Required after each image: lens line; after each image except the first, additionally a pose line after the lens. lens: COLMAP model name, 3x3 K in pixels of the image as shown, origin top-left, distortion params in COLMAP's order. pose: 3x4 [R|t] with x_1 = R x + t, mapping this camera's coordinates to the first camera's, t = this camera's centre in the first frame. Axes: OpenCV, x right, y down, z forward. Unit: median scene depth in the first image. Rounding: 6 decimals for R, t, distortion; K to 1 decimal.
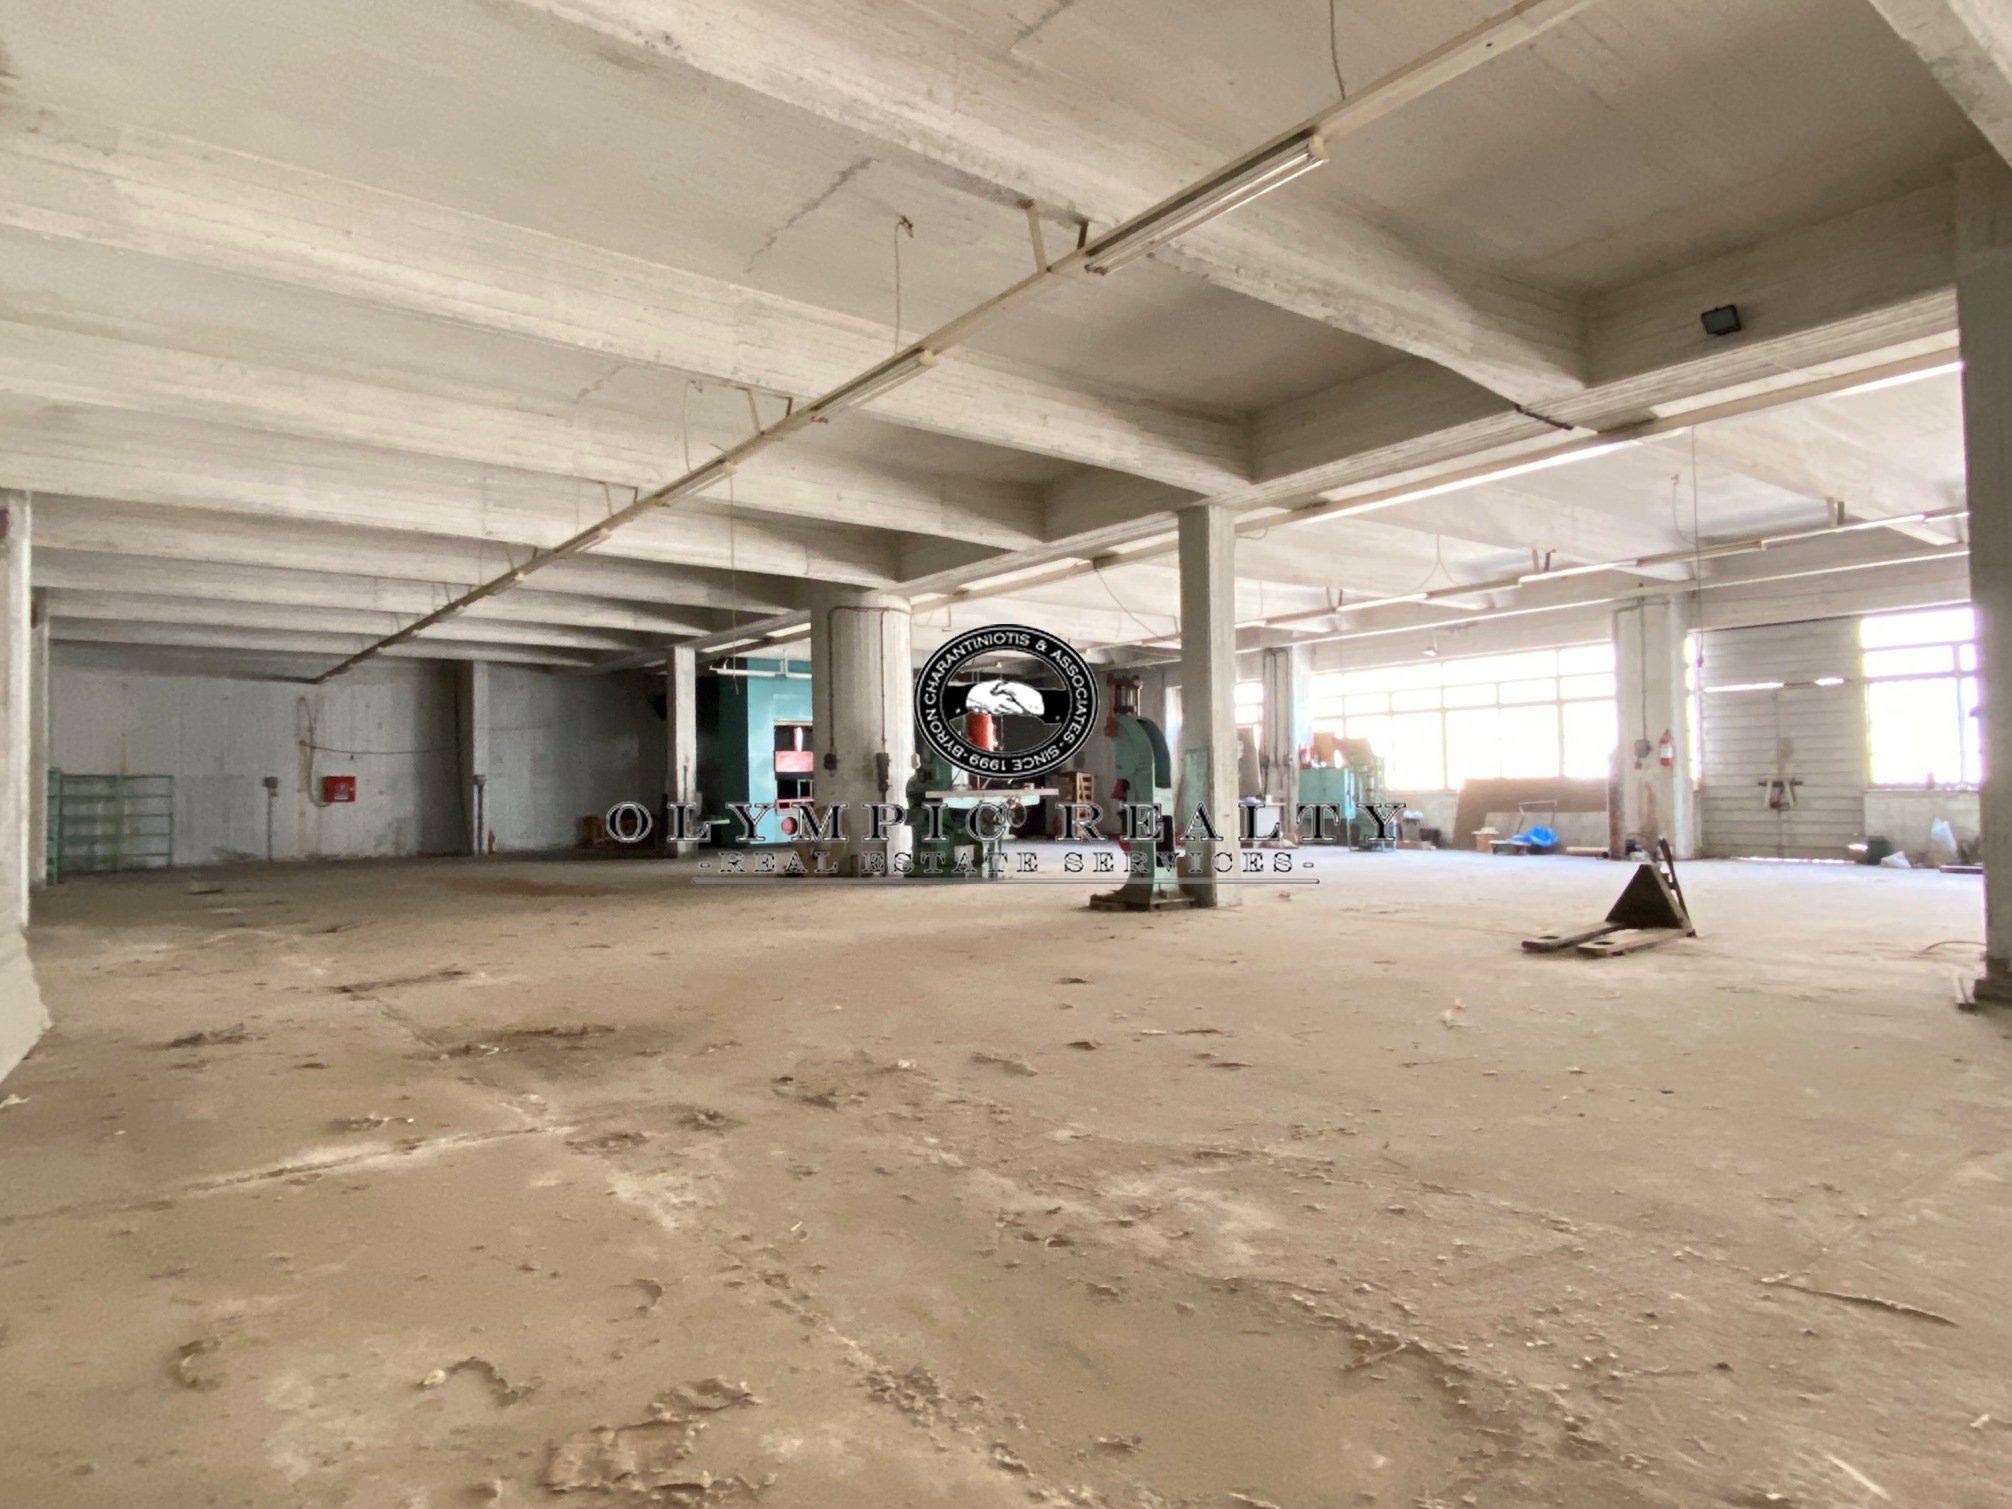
lens RADIAL K [[1147.3, 0, 1006.0], [0, 1147.3, 754.5], [0, 0, 1]] dist [0.080114, -0.095927]
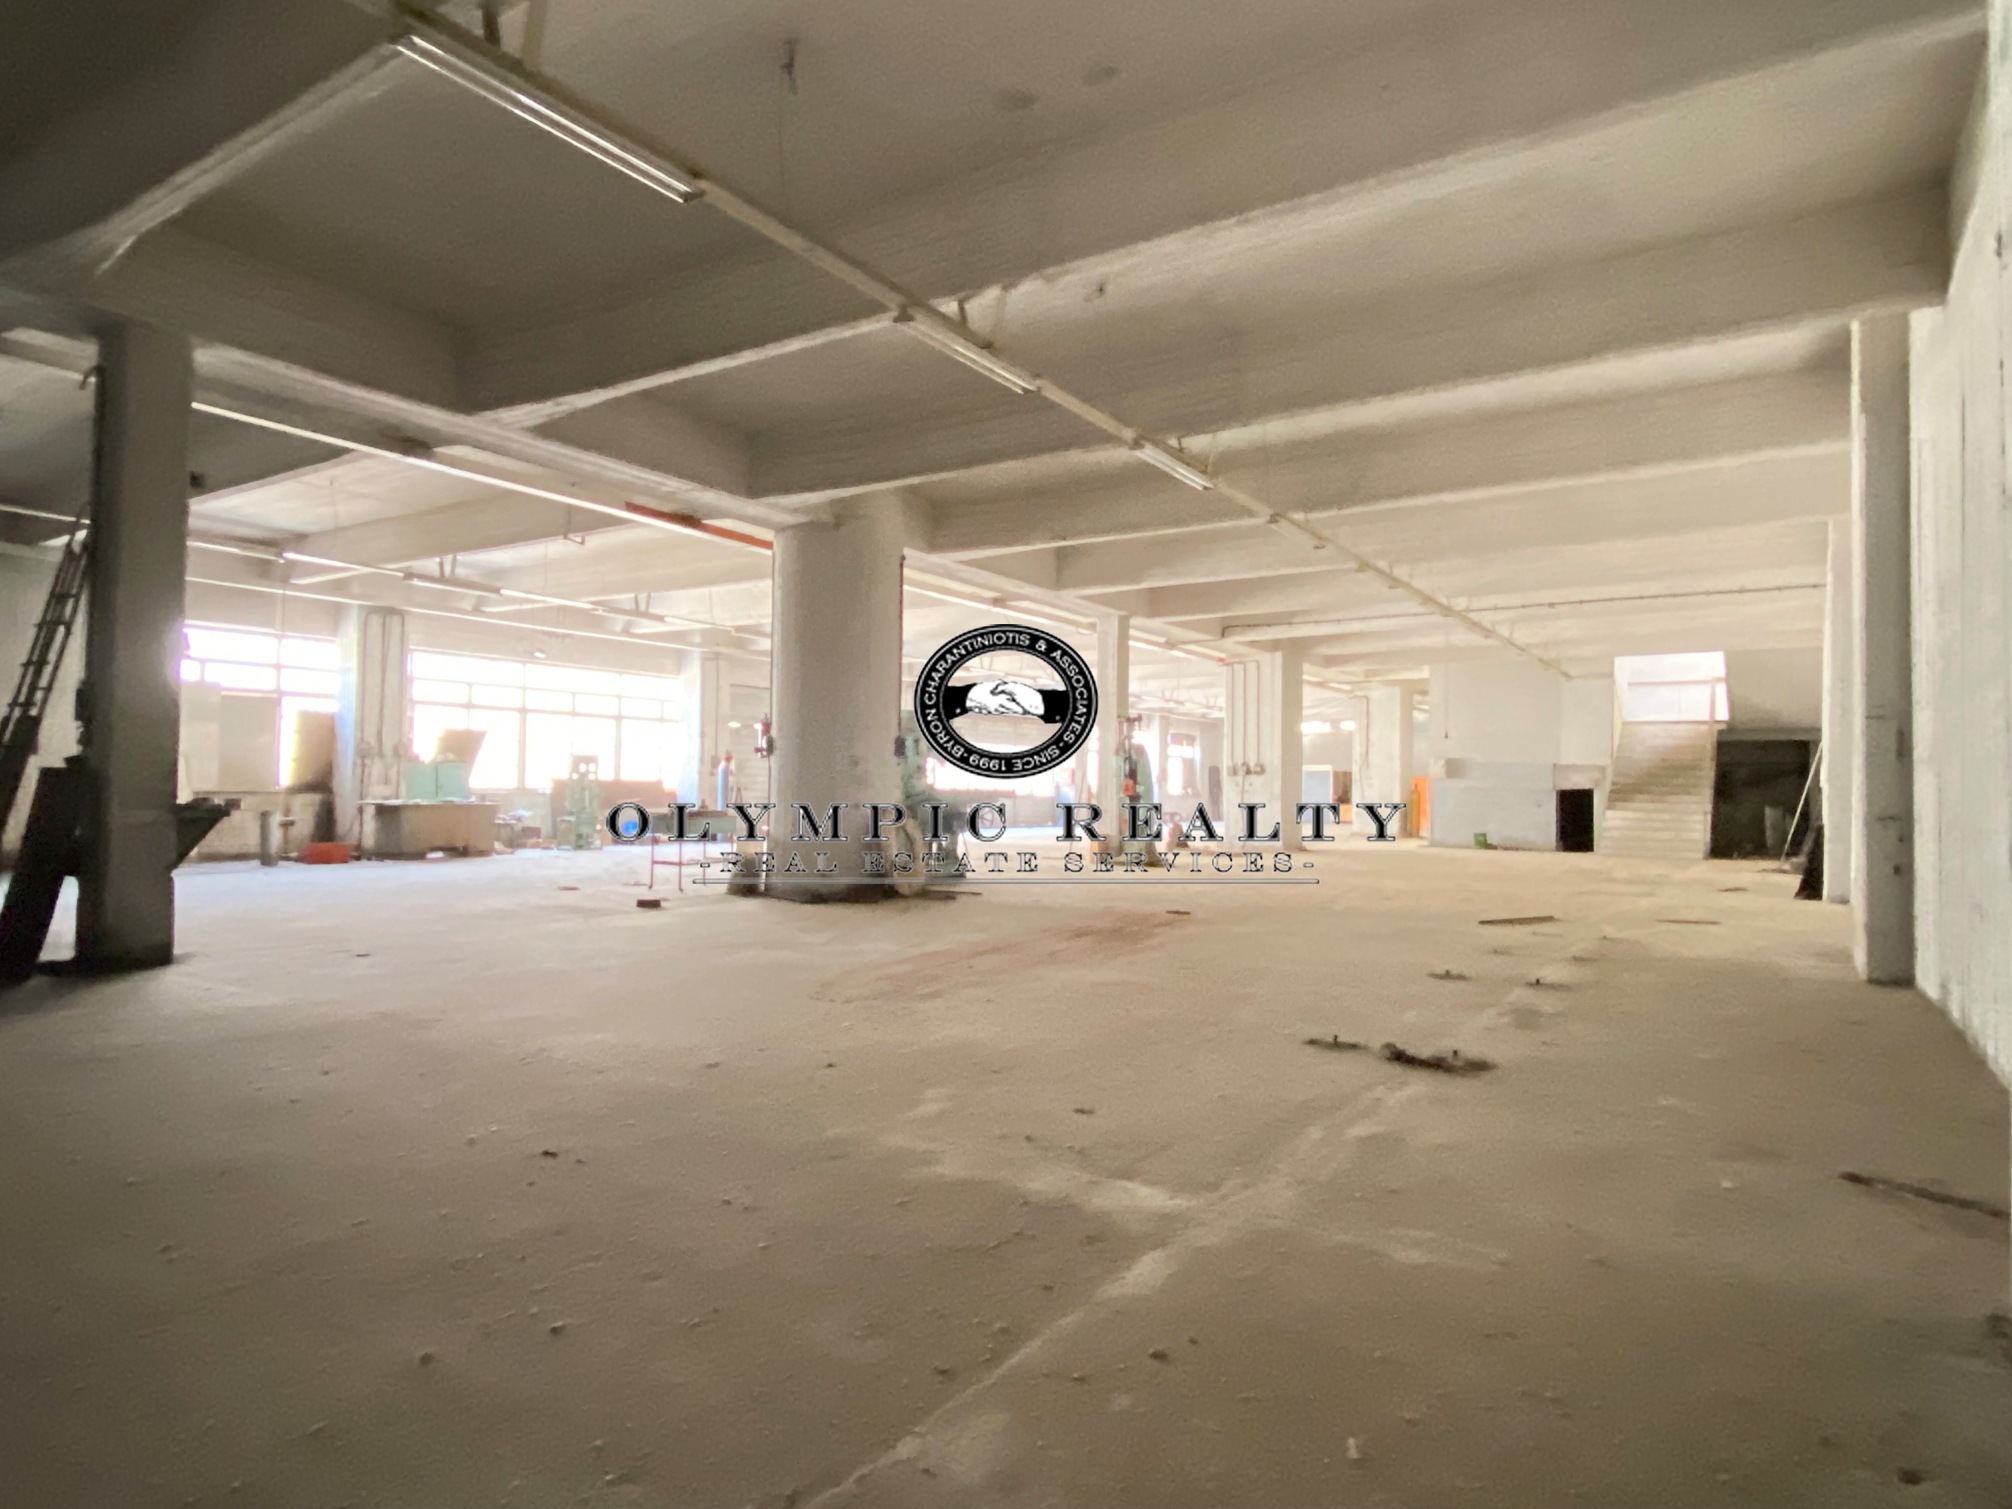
lens RADIAL K [[1274.5, 0, 1006.0], [0, 1274.5, 754.5], [0, 0, 1]] dist [-0.001586, -0.000256]
pose [[-0.355719, 0.040647, 0.933709, -0.808471], [-0.033584, 0.997853, -0.056234, 0.048387], [-0.933989, -0.051362, -0.353590, 1.000801]]
